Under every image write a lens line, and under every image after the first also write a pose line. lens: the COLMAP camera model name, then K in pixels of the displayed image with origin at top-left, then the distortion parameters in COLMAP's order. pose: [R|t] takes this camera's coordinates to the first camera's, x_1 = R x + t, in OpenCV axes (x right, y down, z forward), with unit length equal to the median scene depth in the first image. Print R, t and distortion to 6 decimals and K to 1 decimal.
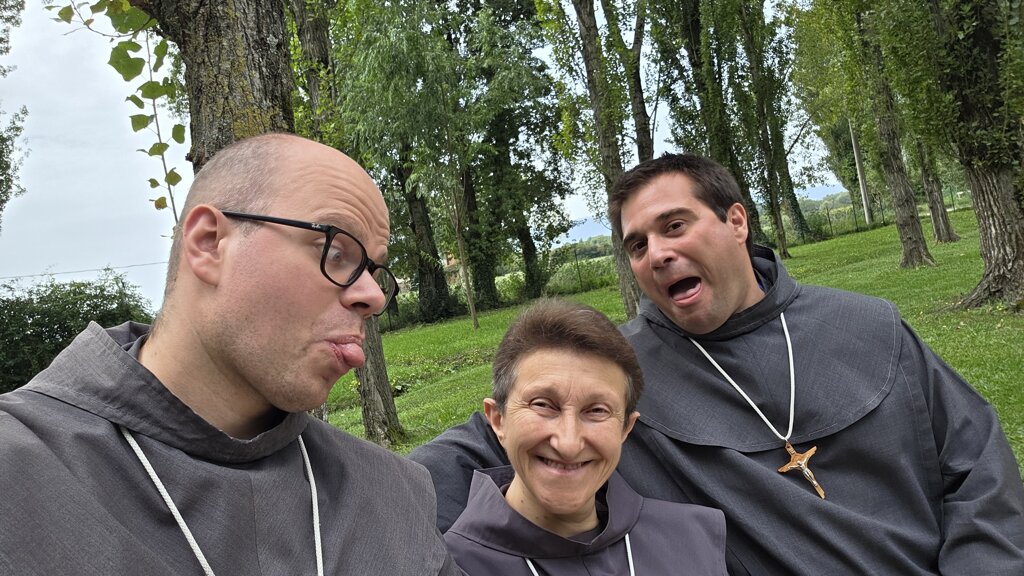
lens RADIAL K [[783.9, 0, 515.0], [0, 783.9, 294.4], [0, 0, 1]] dist [-0.051593, 0.001560]
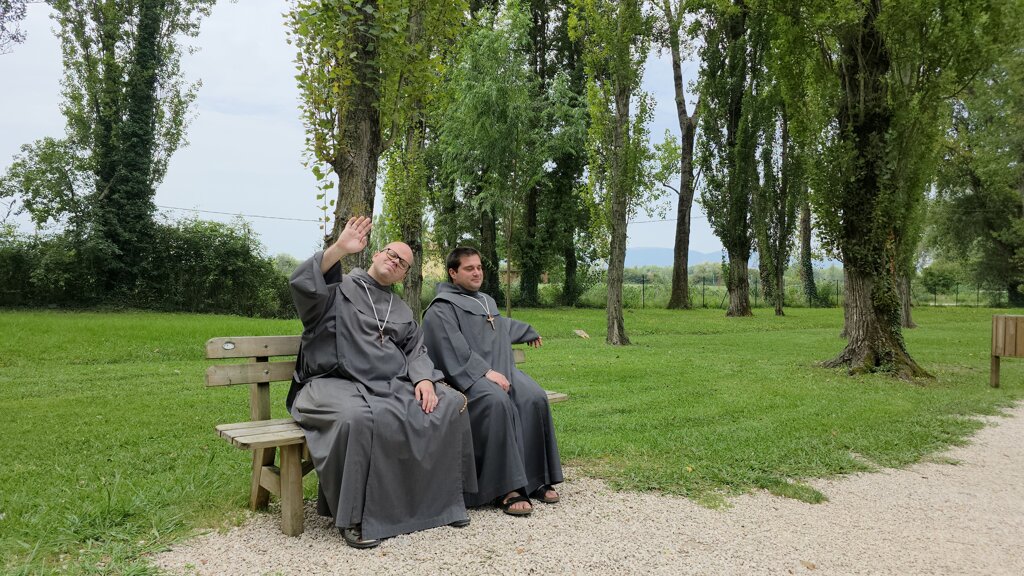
lens RADIAL K [[687.0, 0, 512.0], [0, 687.0, 288.0], [0, 0, 1]] dist [0.001611, -0.001184]
pose [[0.976745, 0.197430, -0.083609, 0.032013], [-0.198443, 0.980105, -0.003897, -0.001976], [0.081176, 0.020398, 0.996491, -0.097016]]
